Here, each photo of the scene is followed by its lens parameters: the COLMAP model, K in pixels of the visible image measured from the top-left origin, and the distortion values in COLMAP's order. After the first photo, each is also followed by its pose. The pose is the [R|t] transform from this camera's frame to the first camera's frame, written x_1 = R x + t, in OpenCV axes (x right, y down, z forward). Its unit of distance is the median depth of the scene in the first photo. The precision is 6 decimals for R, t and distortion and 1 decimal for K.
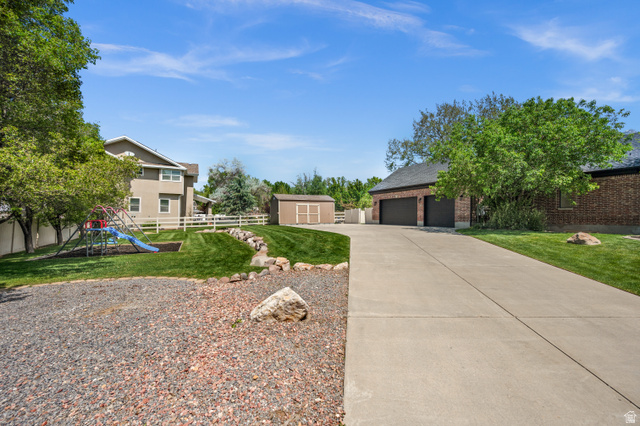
lens RADIAL K [[257.1, 0, 320.0], [0, 257.1, 213.0], [0, 0, 1]] dist [0.000240, 0.000018]
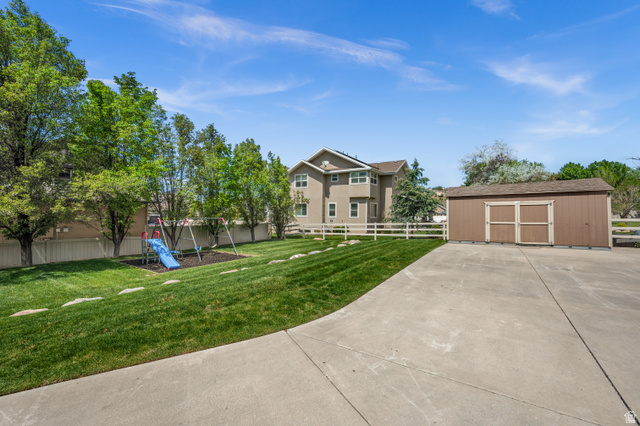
lens RADIAL K [[257.1, 0, 320.0], [0, 257.1, 213.0], [0, 0, 1]] dist [0.000240, 0.000018]
pose [[0.492316, -0.006926, -0.870389, 0.190048], [0.011658, 0.999931, -0.001363, -0.018963], [0.870338, -0.009476, 0.492363, 0.451830]]
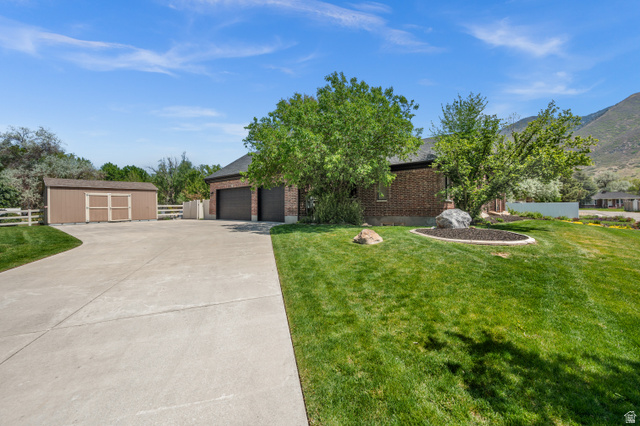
lens RADIAL K [[262.6, 0, 321.5], [0, 262.6, 202.3], [0, 0, 1]] dist [0.000457, -0.000019]
pose [[0.913466, -0.002525, 0.406907, 0.196114], [0.005962, 0.999956, -0.007178, -0.002962], [-0.406871, 0.008983, 0.913441, 0.098680]]
